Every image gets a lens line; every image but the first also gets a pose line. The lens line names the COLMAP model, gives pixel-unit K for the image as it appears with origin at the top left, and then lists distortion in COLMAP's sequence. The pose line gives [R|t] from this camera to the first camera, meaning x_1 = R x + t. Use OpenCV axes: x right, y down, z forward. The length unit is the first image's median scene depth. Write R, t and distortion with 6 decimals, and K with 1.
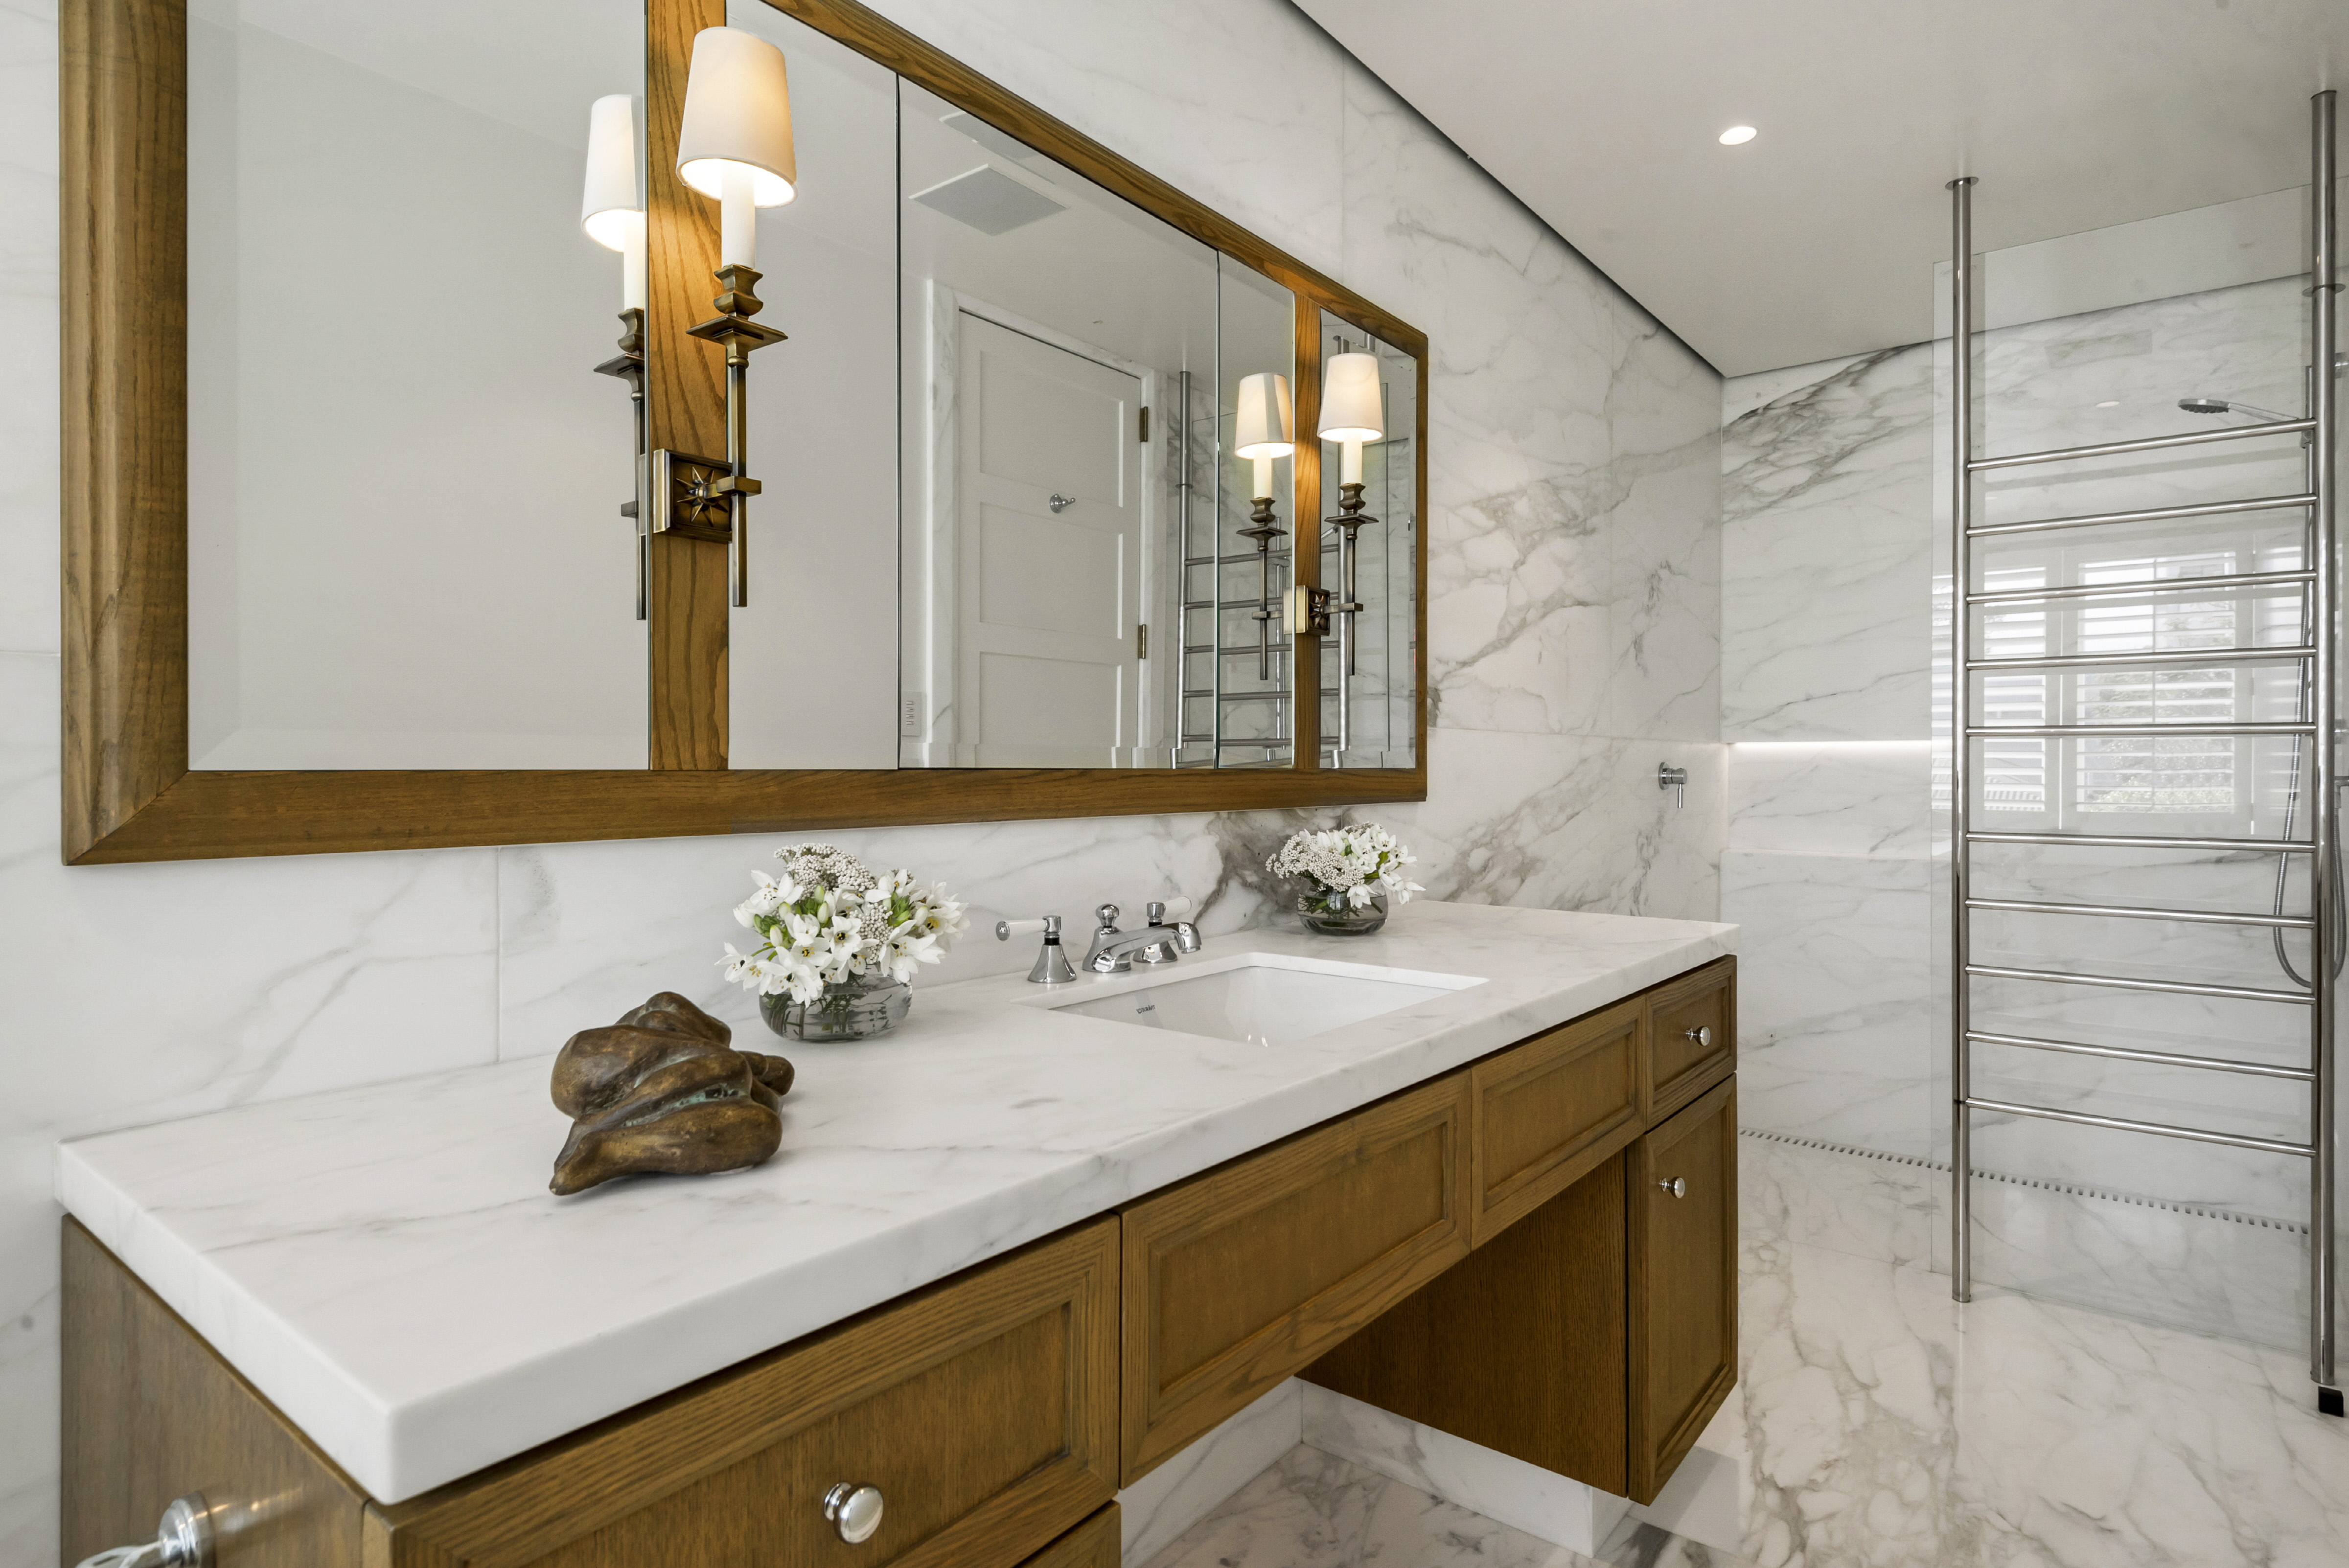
lens RADIAL K [[1236.4, 0, 1173.3], [0, 1236.4, 771.2], [0, 0, 1]] dist [0.005725, 0.000419]
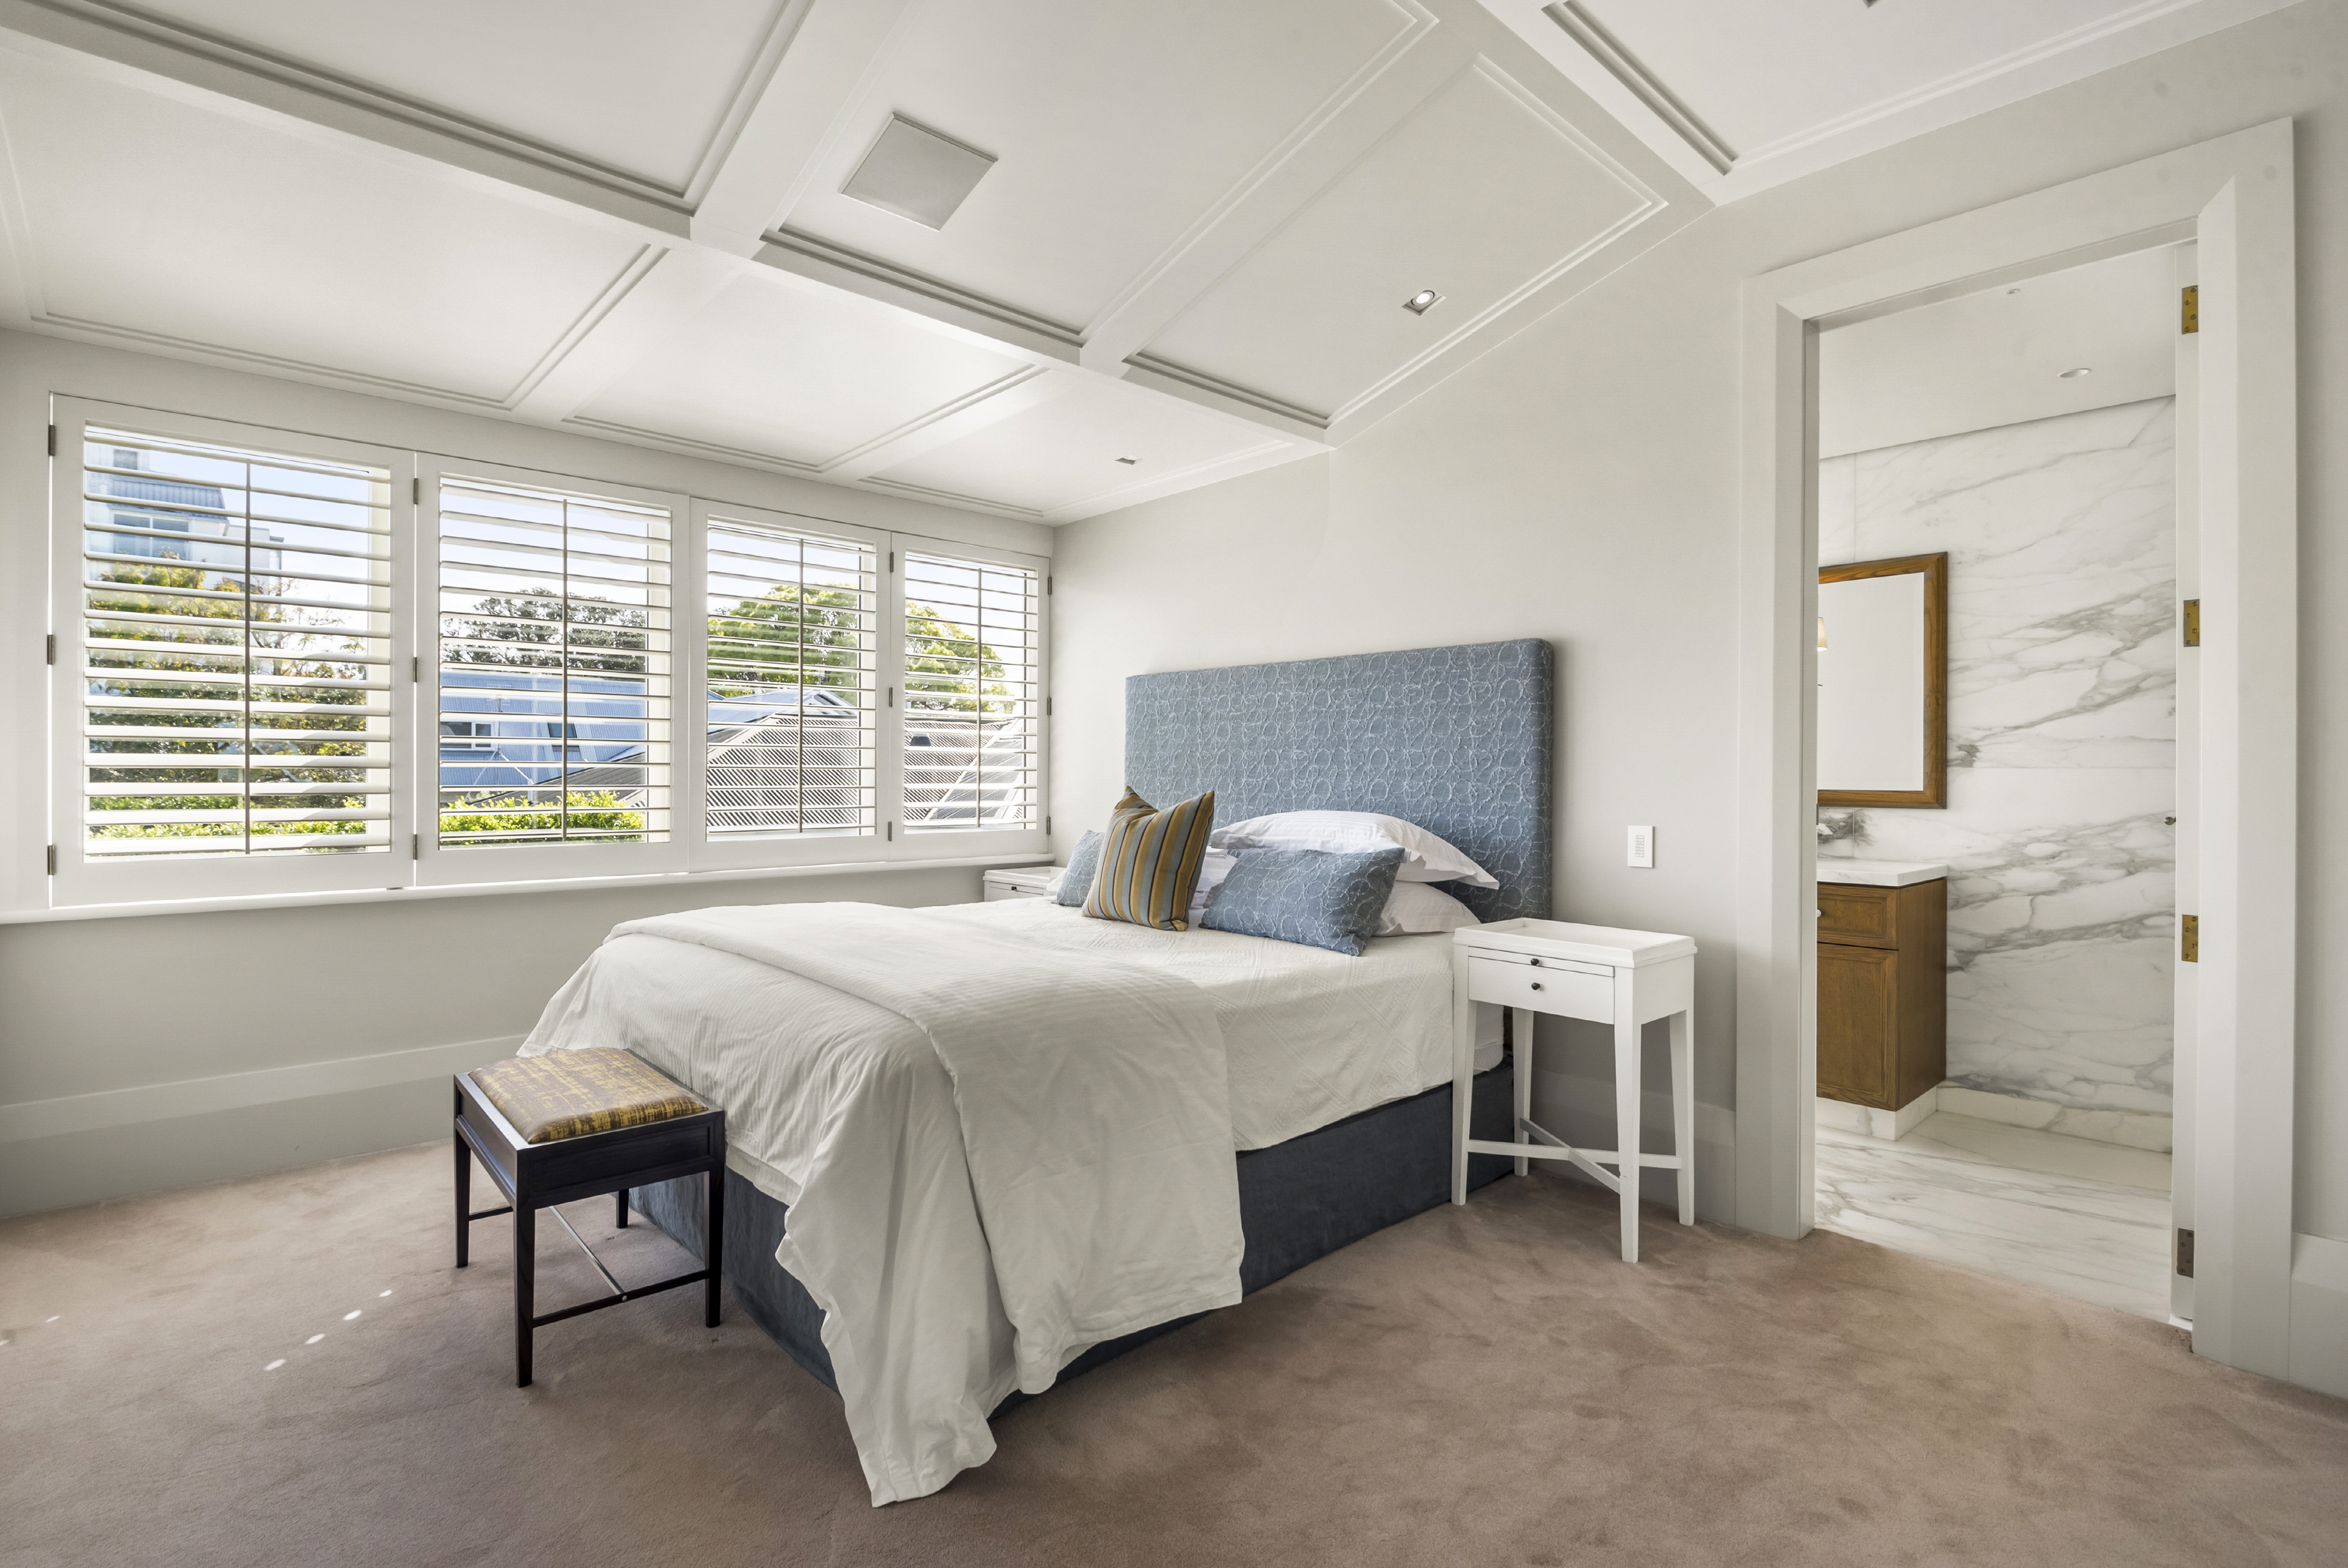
lens RADIAL K [[1109.7, 0, 1169.7], [0, 1109.7, 780.4], [0, 0, 1]] dist [-0.000019, 0.000023]
pose [[-0.163409, -0.001949, -0.986556, 1.768953], [-0.004823, 0.999988, -0.001176, -0.010110], [0.986547, 0.004565, -0.163417, 0.127915]]
